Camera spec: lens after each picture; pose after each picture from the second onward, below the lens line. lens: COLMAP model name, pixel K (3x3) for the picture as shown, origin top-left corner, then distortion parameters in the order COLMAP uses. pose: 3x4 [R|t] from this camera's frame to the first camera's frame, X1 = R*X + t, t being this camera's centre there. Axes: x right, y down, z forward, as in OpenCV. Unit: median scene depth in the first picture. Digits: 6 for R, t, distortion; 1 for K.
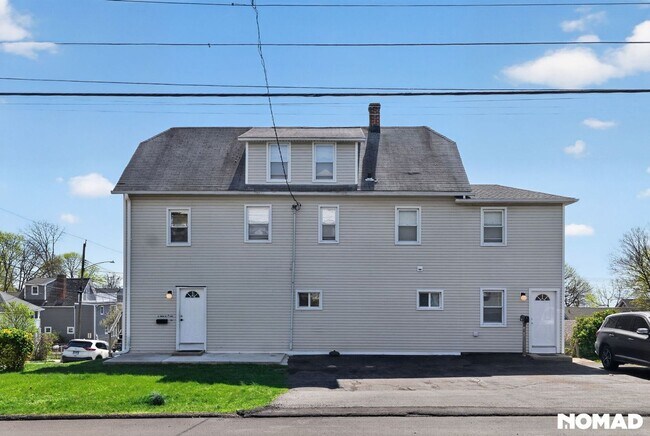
lens RADIAL K [[612.7, 0, 335.3], [0, 612.7, 269.4], [0, 0, 1]] dist [0.001914, 0.000000]
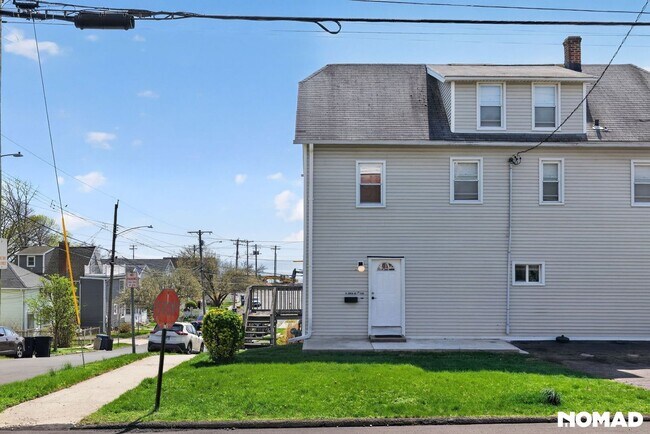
lens RADIAL K [[738.2, 0, 316.8], [0, 738.2, 215.5], [0, 0, 1]] dist [-0.001227, 0.000000]
pose [[0.999862, 0.001467, 0.016519, -0.342700], [-0.001013, 0.999622, -0.027461, -0.000266], [-0.016553, 0.027441, 0.999486, 0.014156]]
